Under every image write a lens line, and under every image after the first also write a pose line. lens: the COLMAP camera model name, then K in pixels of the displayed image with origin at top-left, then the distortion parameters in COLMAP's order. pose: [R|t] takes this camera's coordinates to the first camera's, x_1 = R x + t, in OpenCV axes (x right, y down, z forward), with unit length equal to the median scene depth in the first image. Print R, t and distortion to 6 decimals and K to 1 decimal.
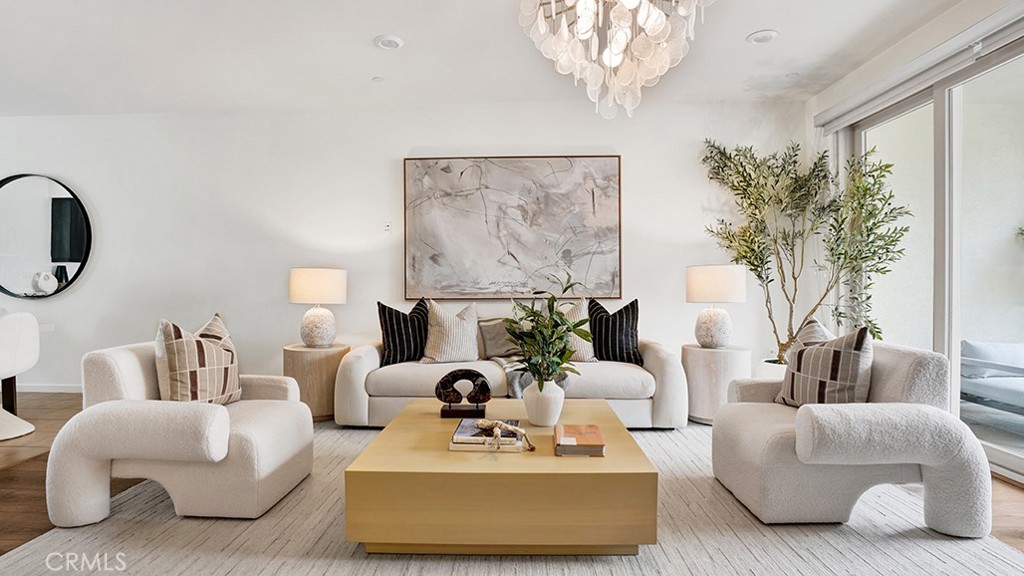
lens RADIAL K [[488.0, 0, 506.9], [0, 488.0, 287.0], [0, 0, 1]] dist [-0.040445, 0.003581]
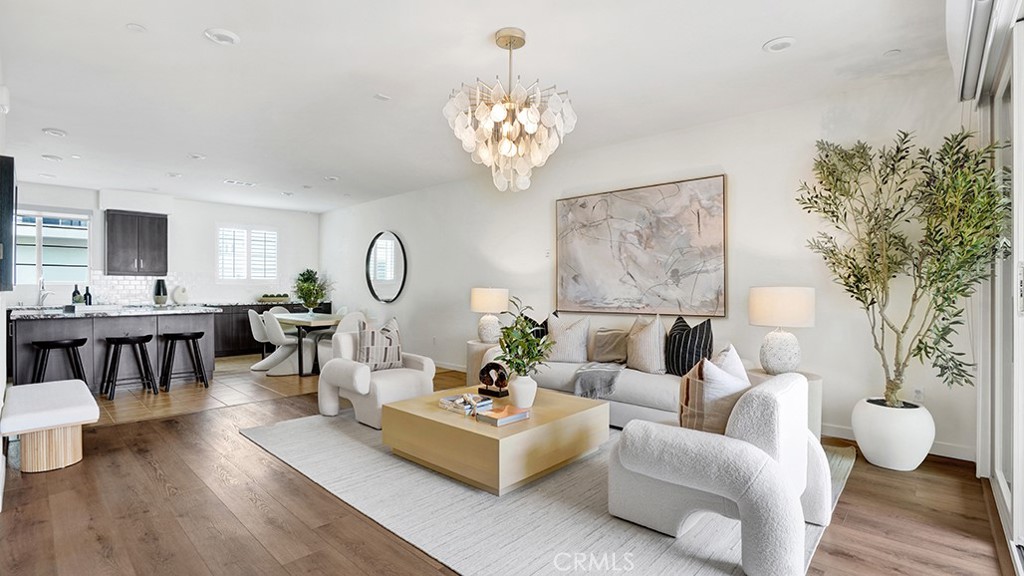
lens RADIAL K [[488.0, 0, 513.9], [0, 488.0, 291.4], [0, 0, 1]] dist [-0.040445, 0.003581]
pose [[0.746178, 0.007636, -0.665702, 0.570116], [-0.006522, 0.999970, 0.004160, -0.030558], [0.665714, 0.001238, 0.746206, -0.026606]]
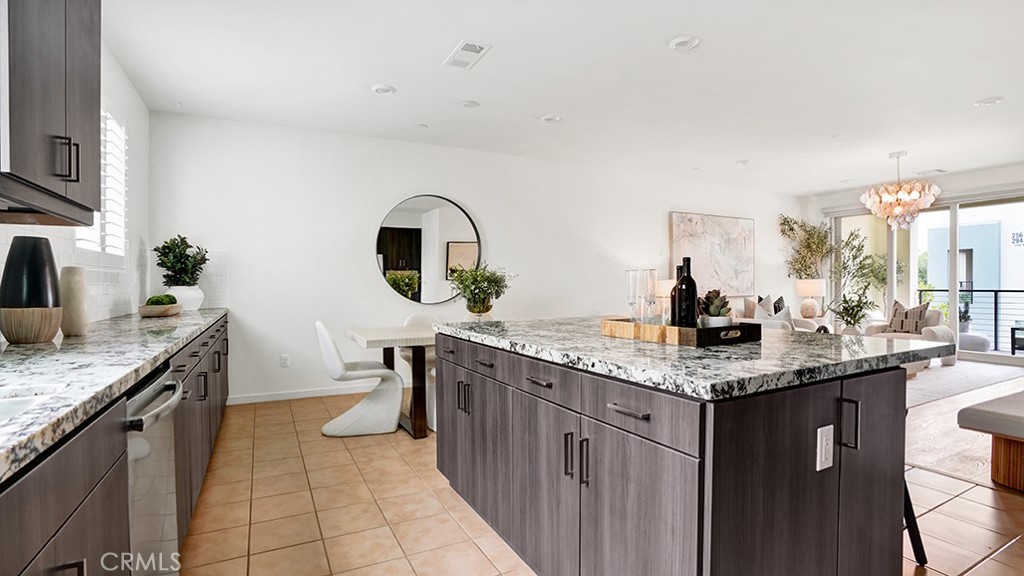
lens RADIAL K [[488.0, 0, 516.8], [0, 488.0, 290.7], [0, 0, 1]] dist [-0.040445, 0.003581]
pose [[0.865663, -0.007133, 0.500577, -1.513039], [0.003457, 0.999960, 0.008271, -0.013511], [-0.500616, -0.005429, 0.865653, -0.157809]]
